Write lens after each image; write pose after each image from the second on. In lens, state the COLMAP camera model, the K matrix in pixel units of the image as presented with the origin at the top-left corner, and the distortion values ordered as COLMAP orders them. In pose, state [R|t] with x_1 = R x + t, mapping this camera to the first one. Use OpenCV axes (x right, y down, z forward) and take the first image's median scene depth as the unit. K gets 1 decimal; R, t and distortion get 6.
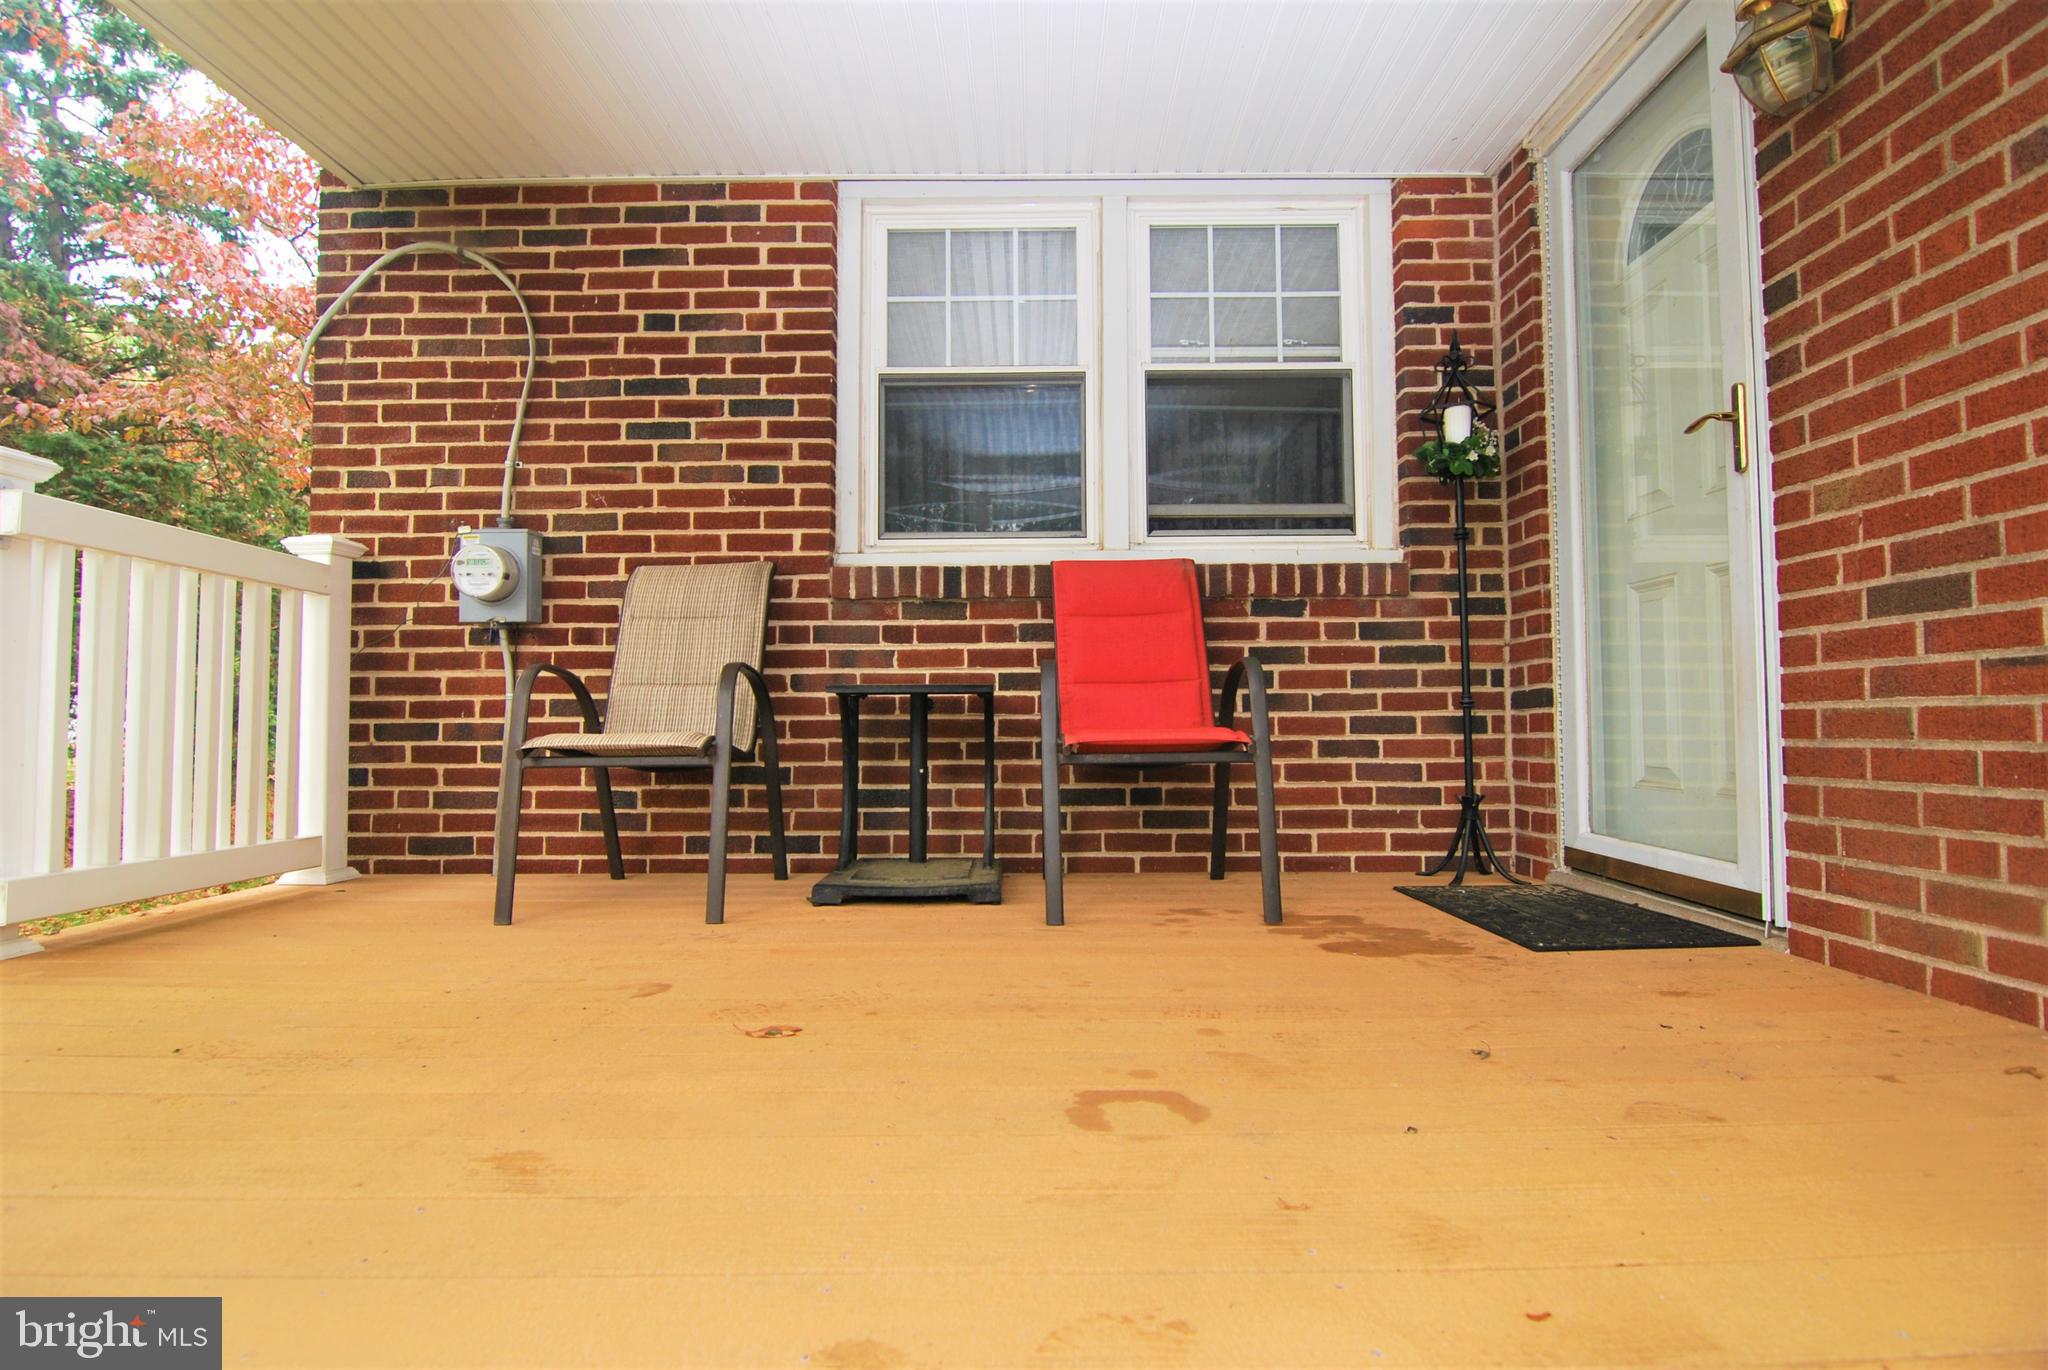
lens RADIAL K [[1011.8, 0, 1024.0], [0, 1011.8, 685.0], [0, 0, 1]] dist [-0.004715, -0.011211]
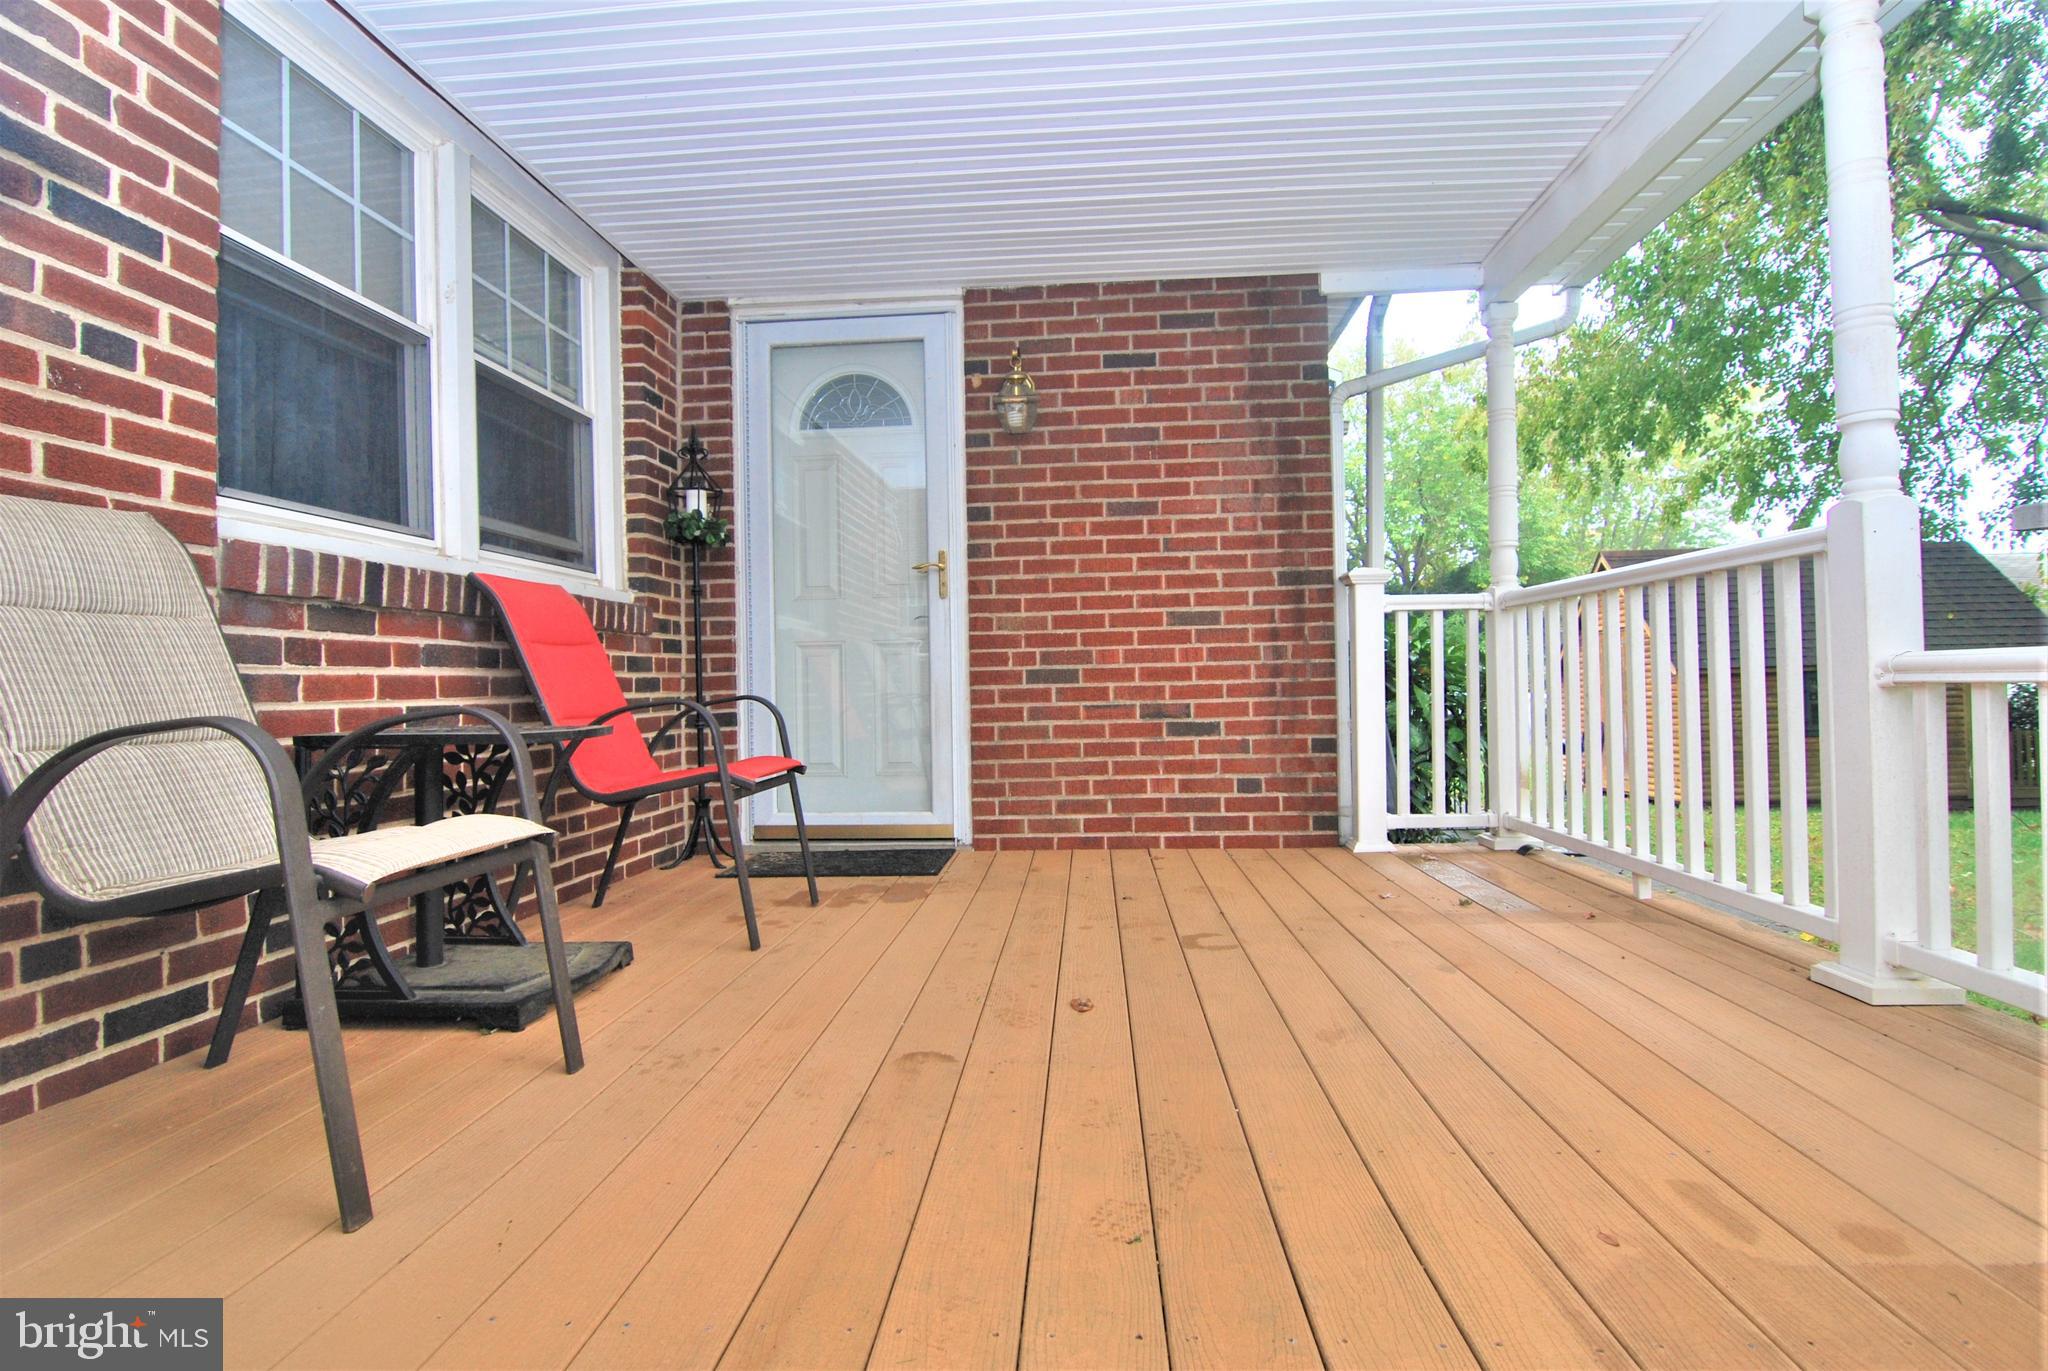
lens RADIAL K [[1011.8, 0, 1024.0], [0, 1011.8, 685.5], [0, 0, 1]] dist [-0.004715, -0.011211]
pose [[0.082810, 0.003499, 0.996559, -1.200582], [-0.013975, 0.999900, -0.002350, -0.052210], [-0.996467, -0.013732, 0.082851, 0.744683]]
